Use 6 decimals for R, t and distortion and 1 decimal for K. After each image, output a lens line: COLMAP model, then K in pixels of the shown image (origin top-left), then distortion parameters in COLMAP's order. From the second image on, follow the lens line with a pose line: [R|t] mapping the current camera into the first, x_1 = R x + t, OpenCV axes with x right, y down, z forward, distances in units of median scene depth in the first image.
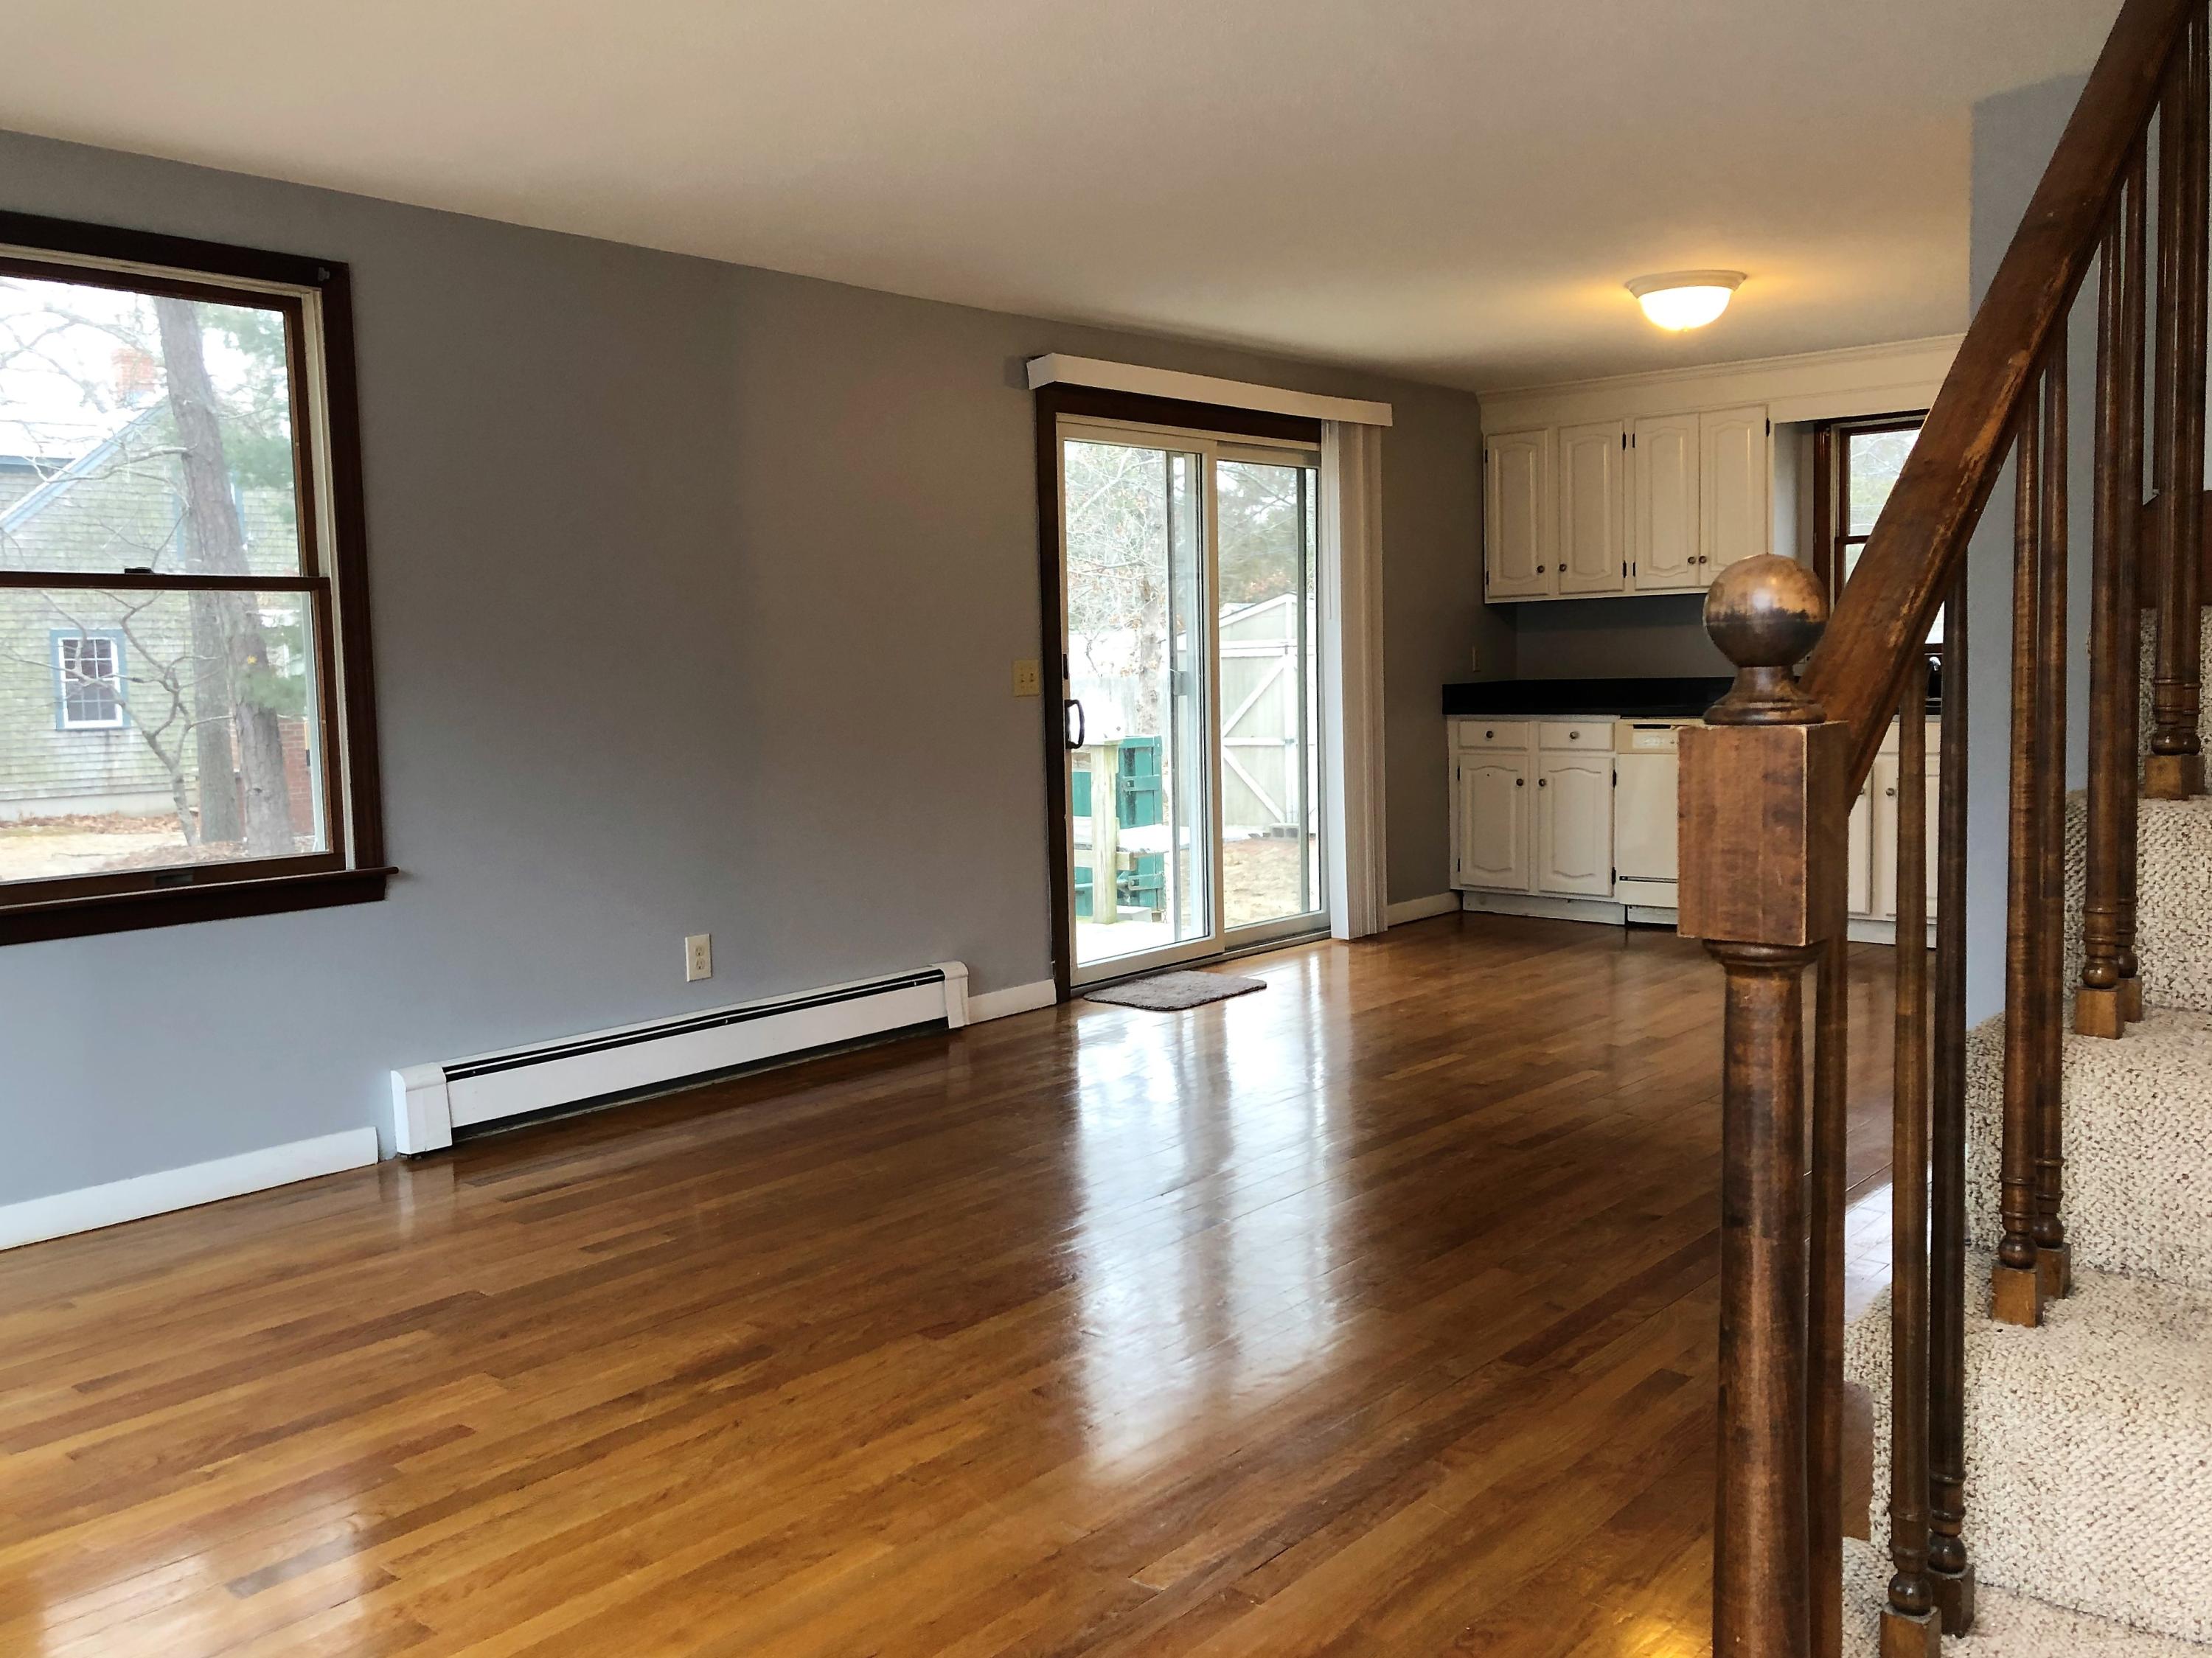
lens RADIAL K [[1898.4, 0, 1106.0], [0, 1898.4, 829.0], [0, 0, 1]] dist [-0.012877, -0.001074]
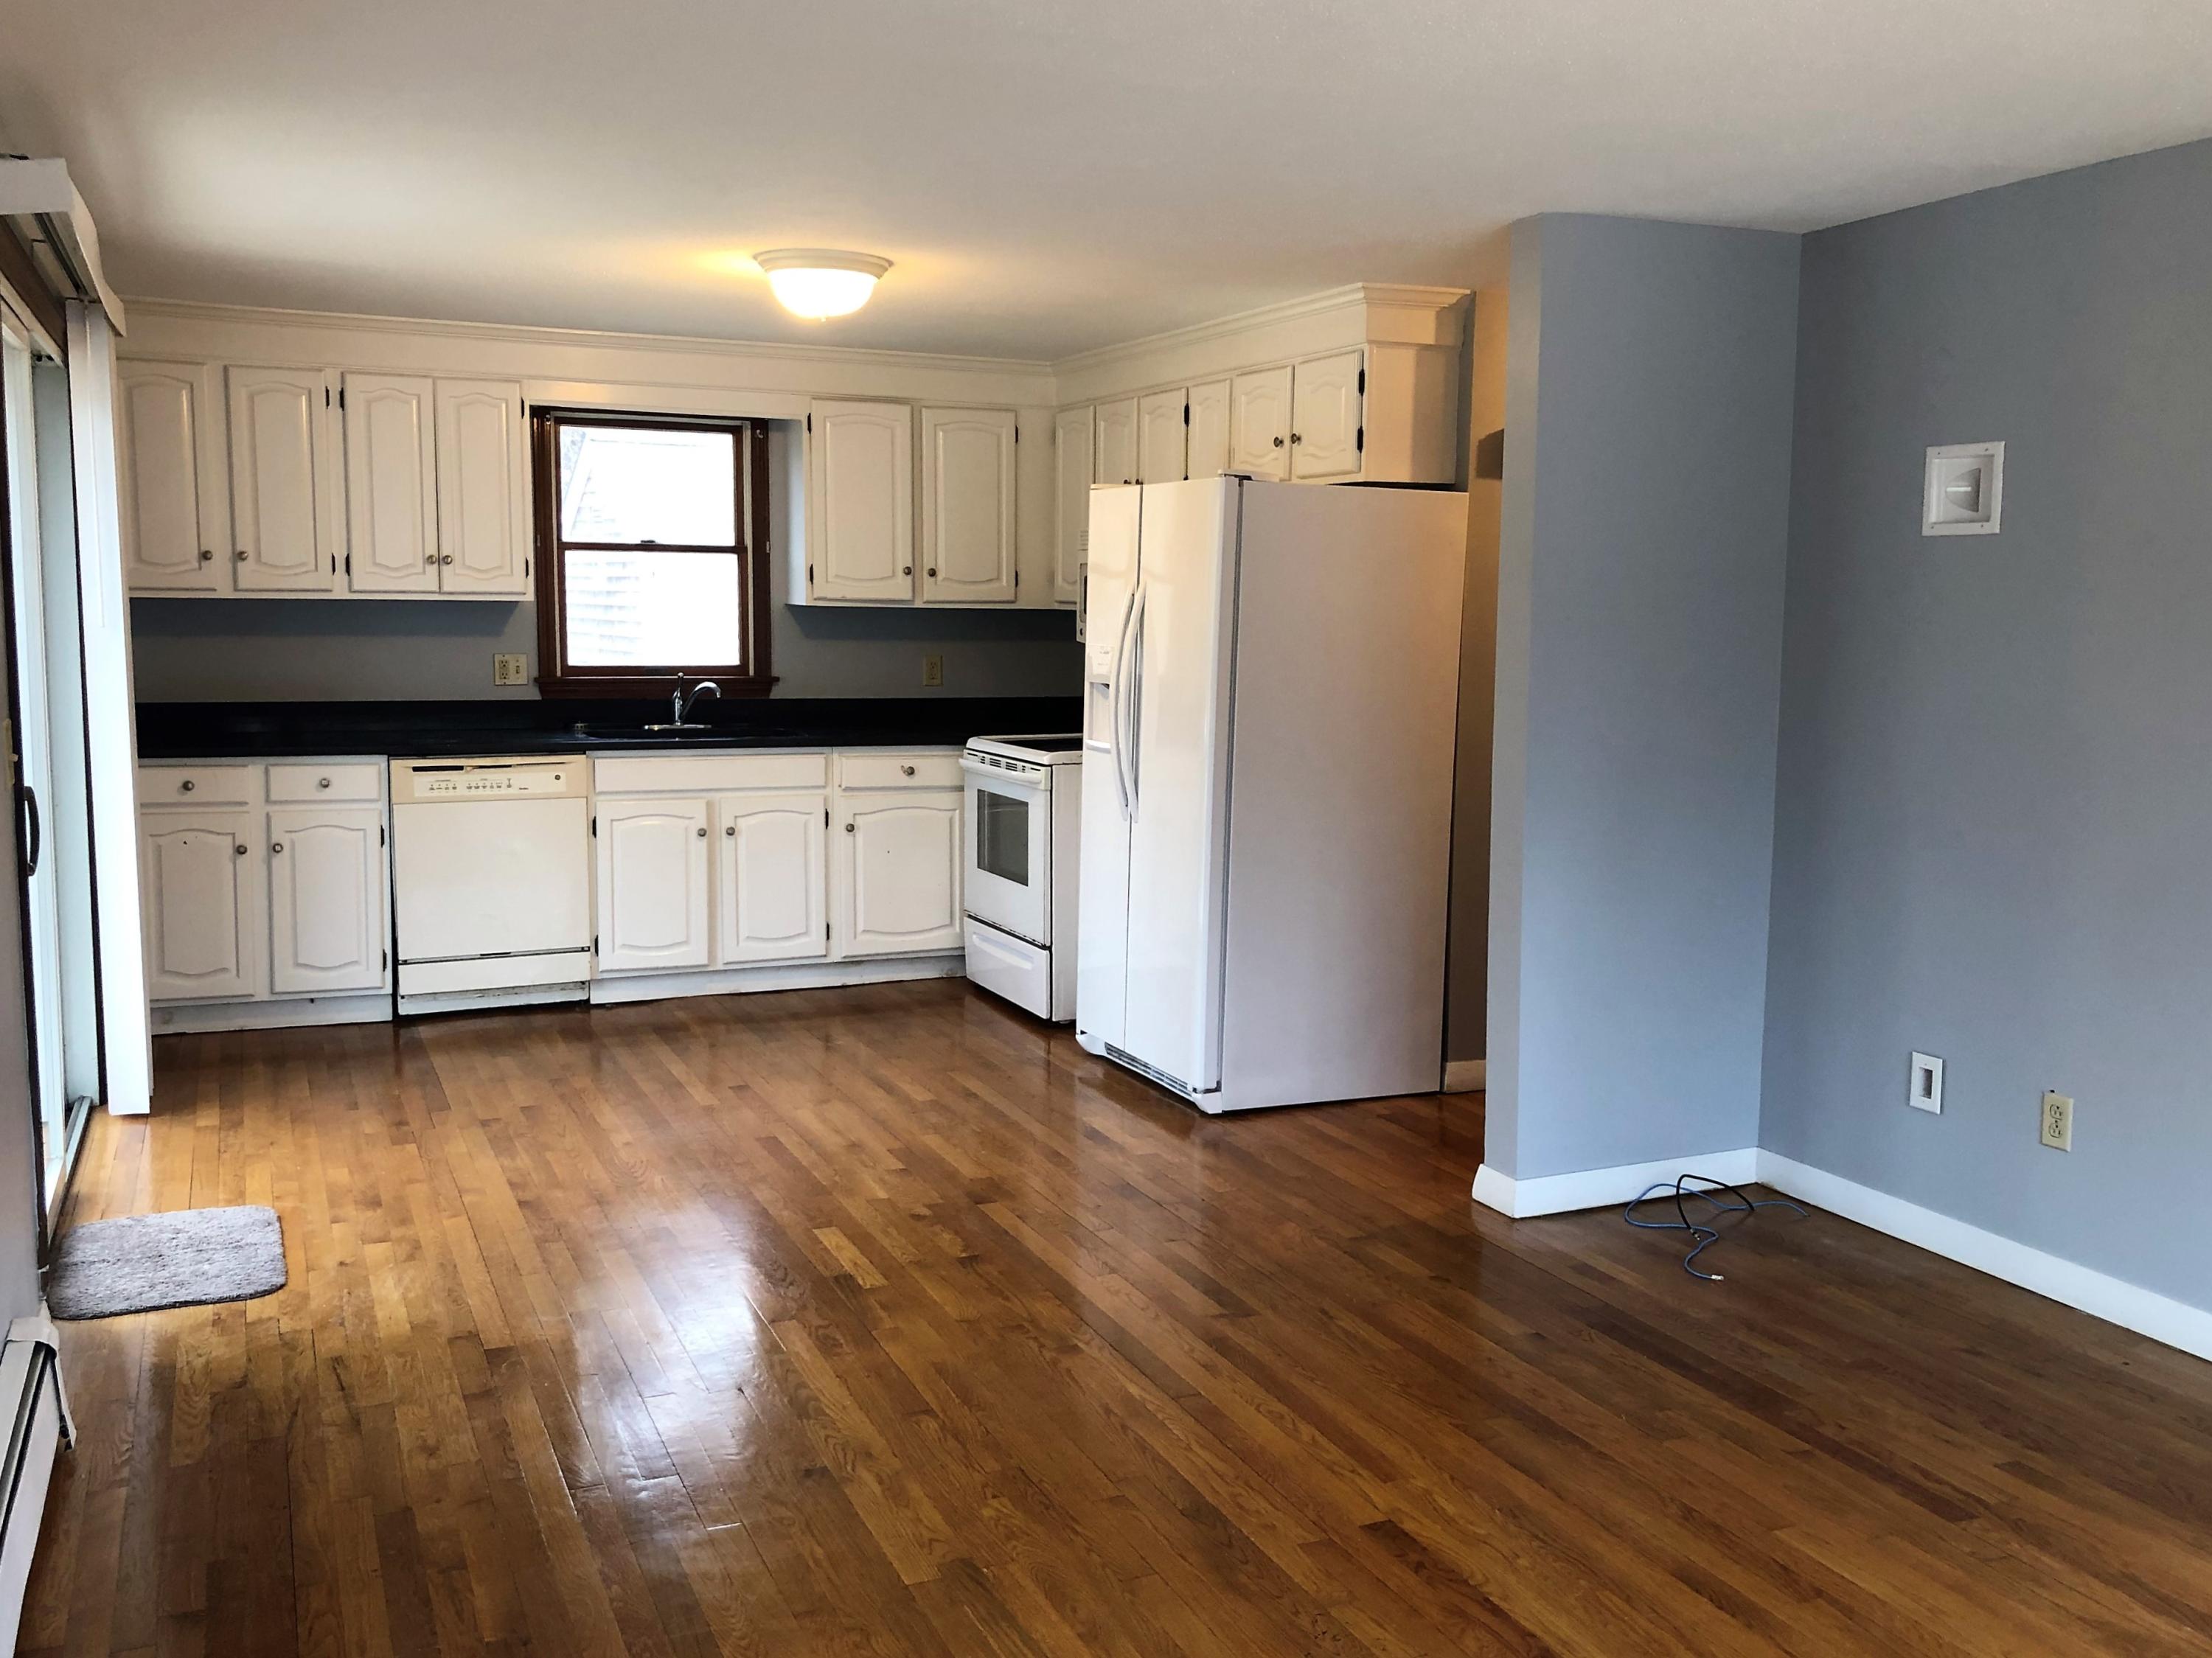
lens RADIAL K [[1898.4, 0, 1106.0], [0, 1898.4, 829.0], [0, 0, 1]] dist [-0.012877, -0.001074]
pose [[0.400365, -0.072232, 0.913504, -0.321432], [0.057507, 0.996904, 0.053623, -0.054095], [-0.914550, 0.031065, 0.403279, 0.414733]]
